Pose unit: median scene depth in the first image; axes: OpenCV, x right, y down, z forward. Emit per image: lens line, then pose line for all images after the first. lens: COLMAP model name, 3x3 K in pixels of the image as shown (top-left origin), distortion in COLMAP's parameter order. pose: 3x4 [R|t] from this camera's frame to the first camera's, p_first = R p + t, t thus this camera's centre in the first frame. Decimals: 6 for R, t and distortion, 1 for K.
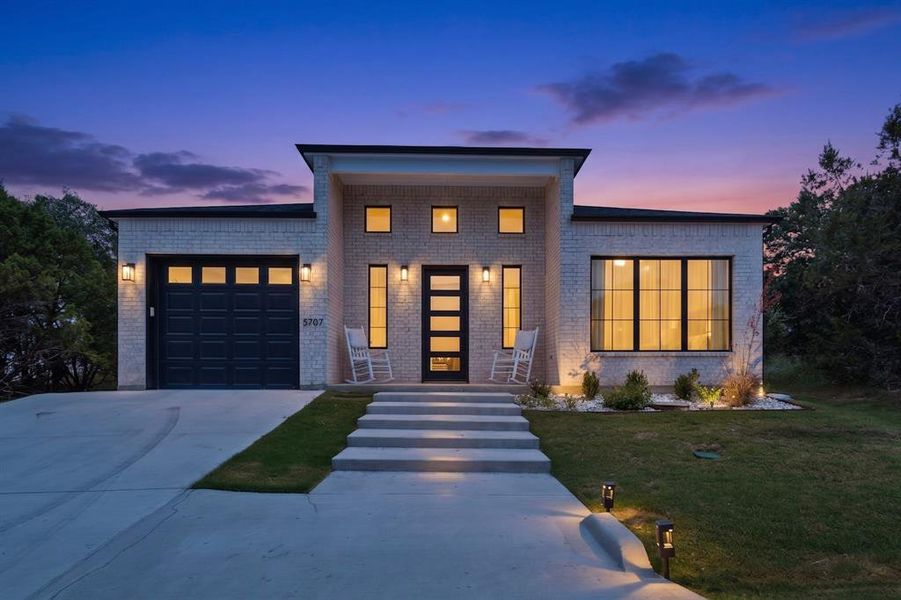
lens RADIAL K [[449.7, 0, 452.6], [0, 449.7, 375.2], [0, 0, 1]] dist [0.003591, 0.000287]
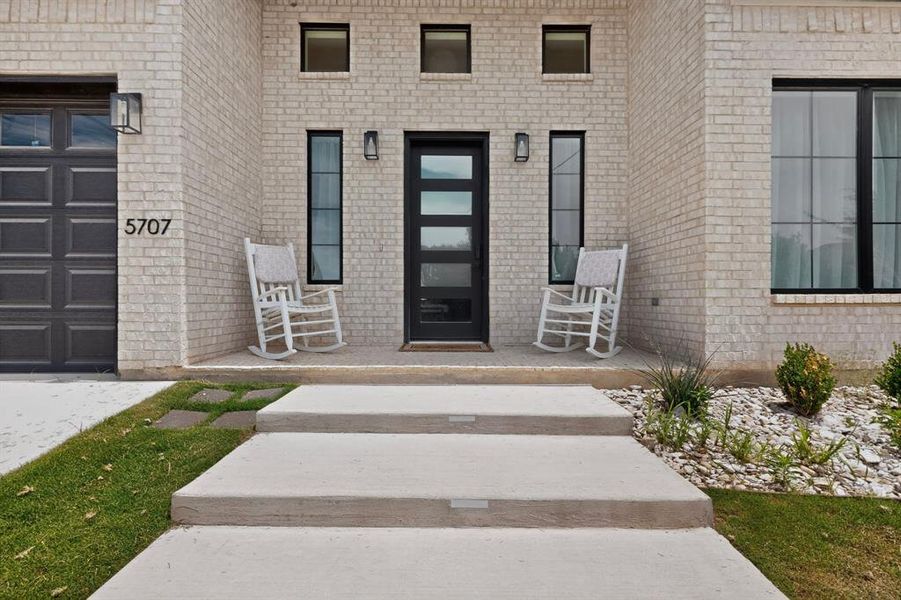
lens RADIAL K [[354.8, 0, 450.5], [0, 354.8, 300.0], [0, 0, 1]] dist [0.000491, 0.000059]
pose [[0.999999, -0.001294, -0.000782, -0.012456], [0.001294, 0.999999, 0.000420, -0.043287], [0.000782, -0.000421, 1.000000, 0.624050]]
